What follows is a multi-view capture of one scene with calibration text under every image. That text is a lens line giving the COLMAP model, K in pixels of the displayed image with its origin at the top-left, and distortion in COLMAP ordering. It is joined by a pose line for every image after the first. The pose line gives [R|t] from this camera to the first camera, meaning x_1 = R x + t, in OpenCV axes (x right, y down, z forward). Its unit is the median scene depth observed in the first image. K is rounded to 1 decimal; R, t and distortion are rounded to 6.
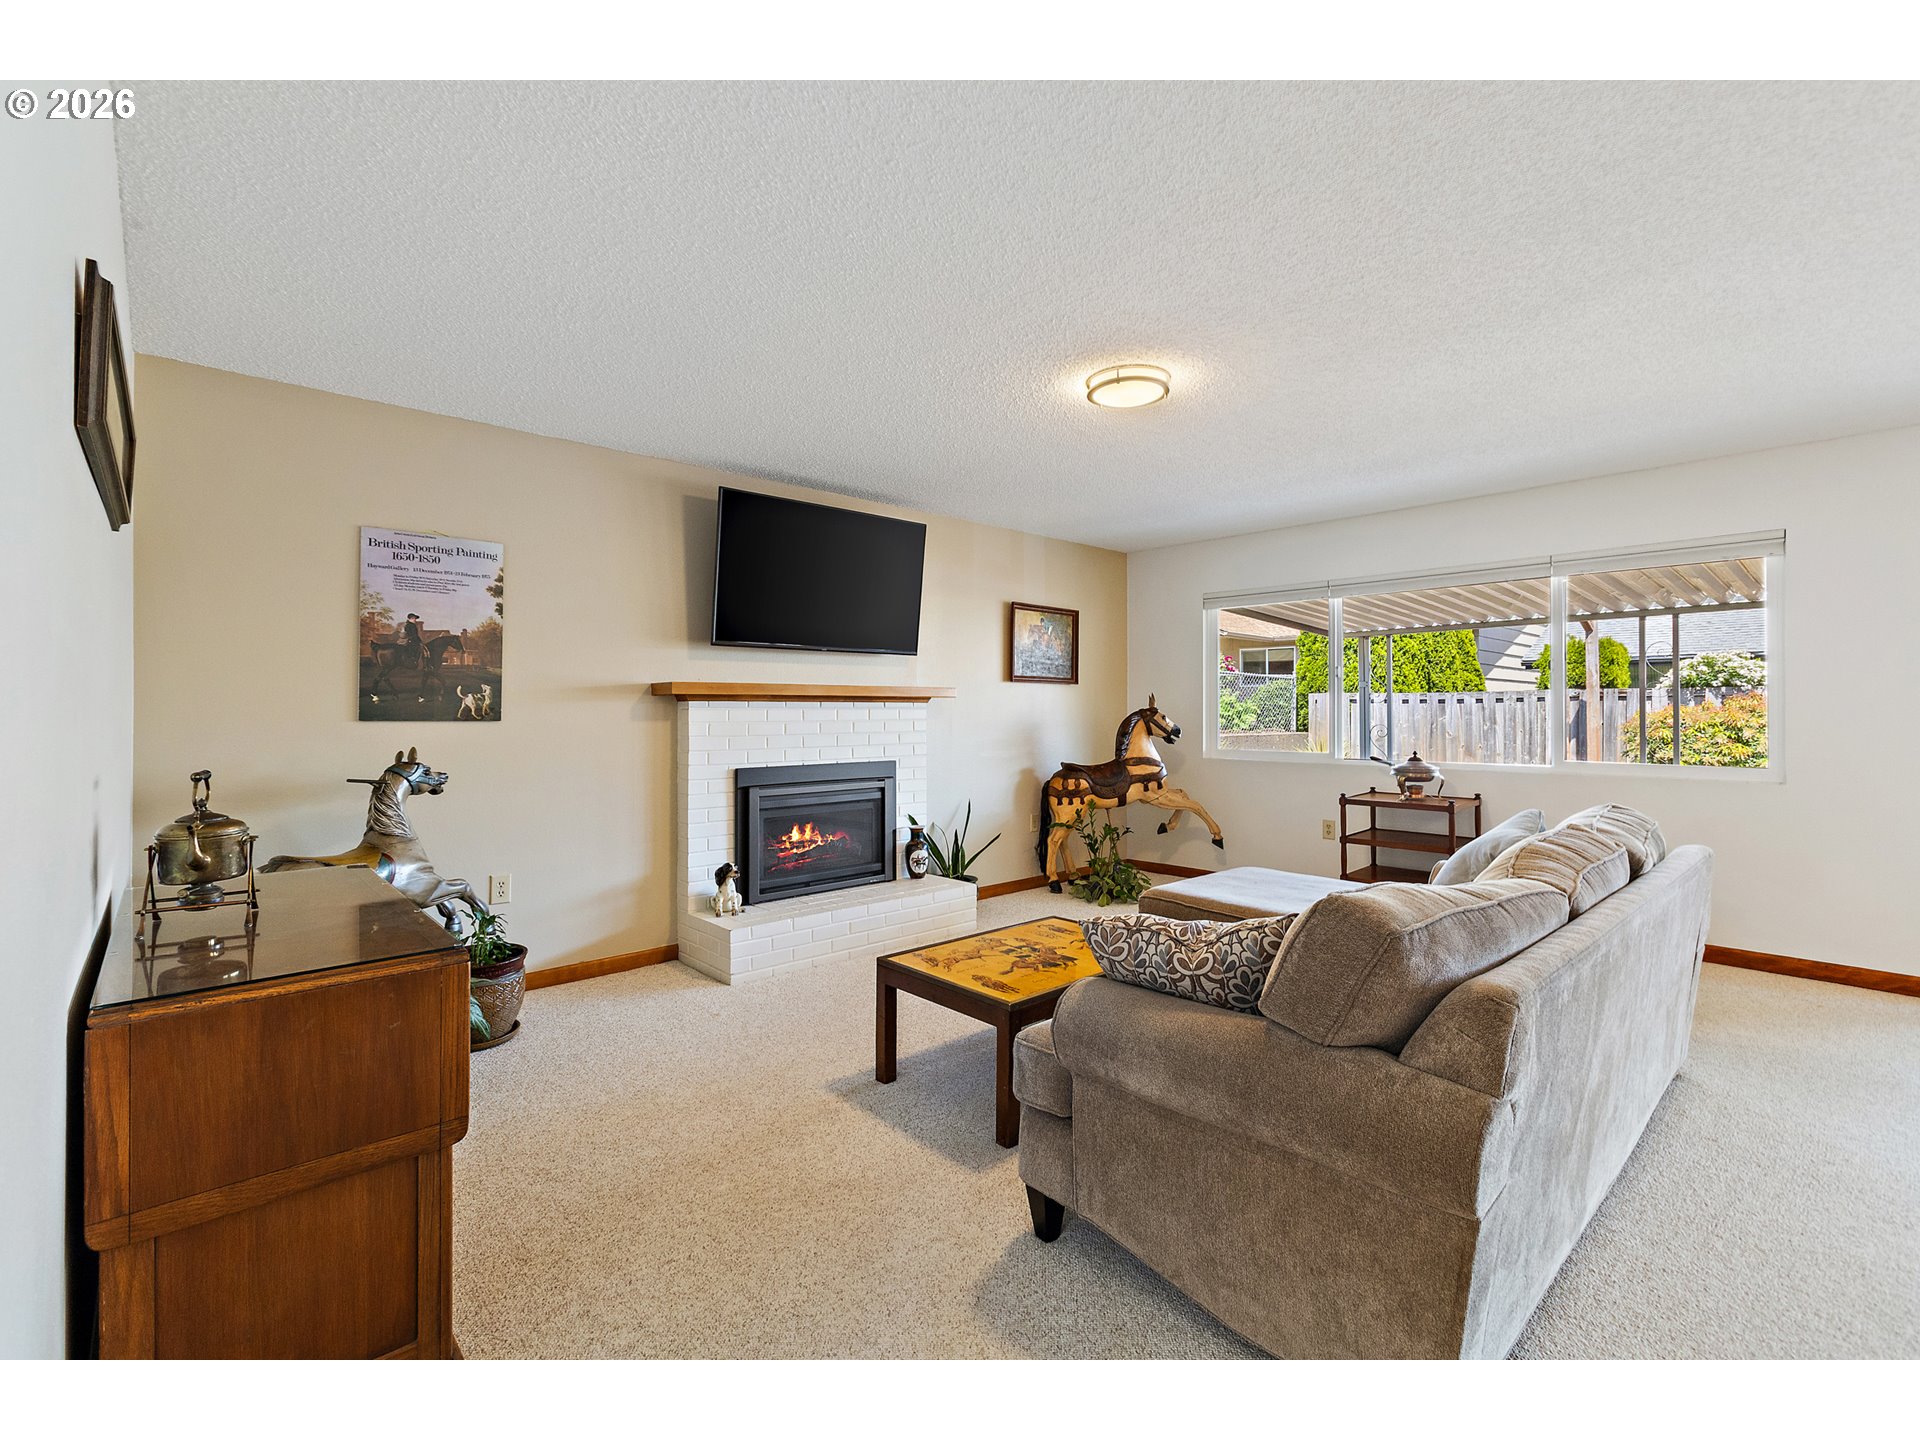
lens RADIAL K [[860.0, 0, 960.0], [0, 860.0, 720.0], [0, 0, 1]] dist [0.001894, 0.000490]
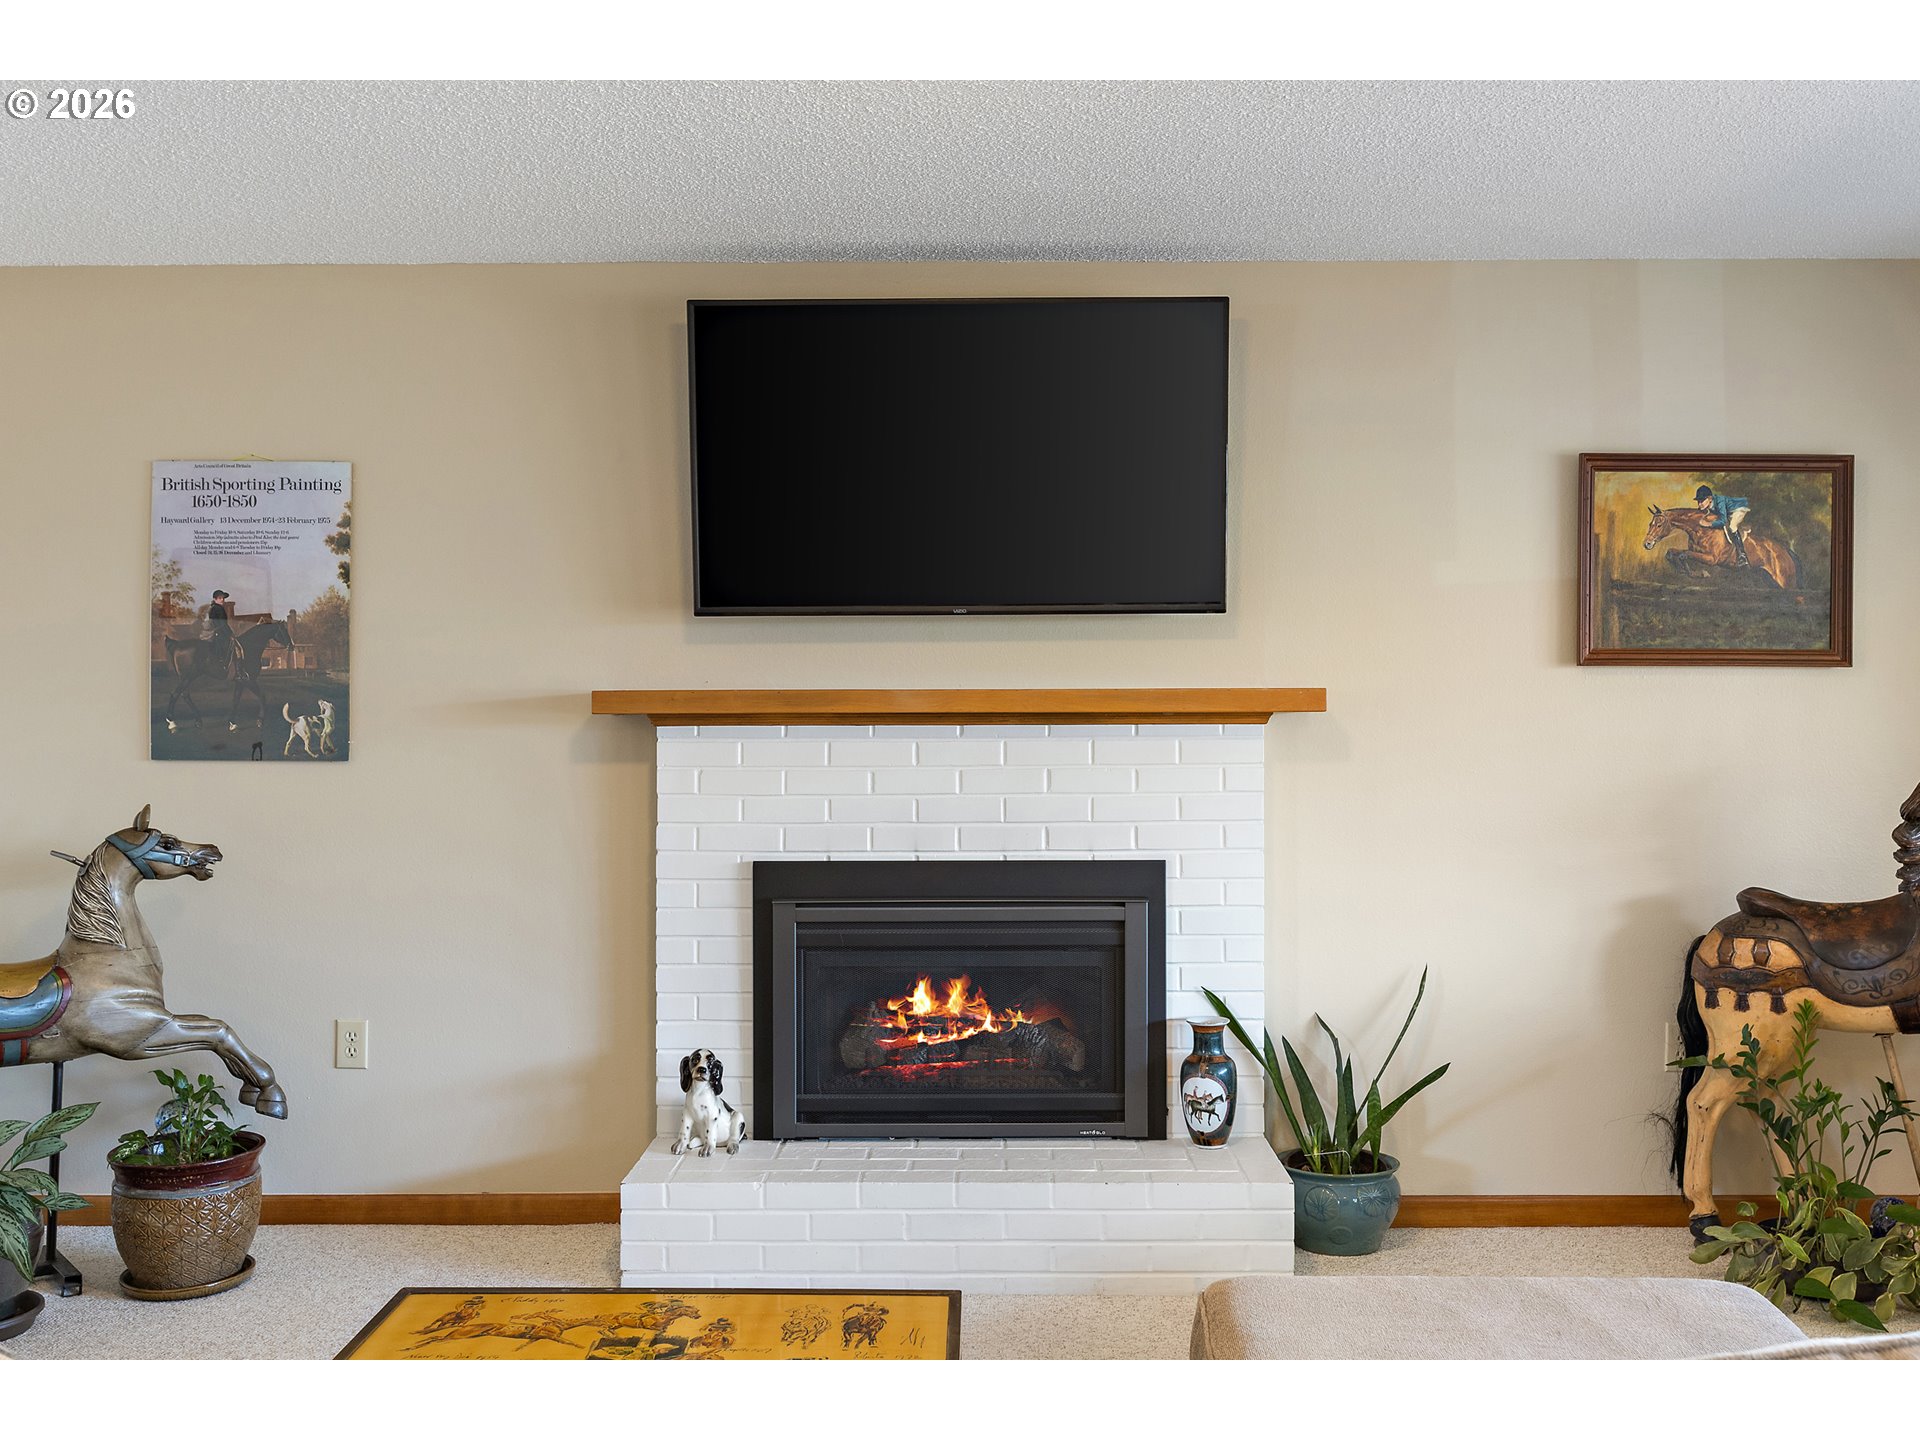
lens RADIAL K [[1833.4, 0, 960.0], [0, 1833.4, 720.0], [0, 0, 1]] dist [0.006396, -0.007248]
pose [[0.735108, 0.008058, -0.677902, 0.563439], [-0.005855, 0.999968, 0.005536, -0.032507], [0.677925, -0.000100, 0.735131, 0.315615]]
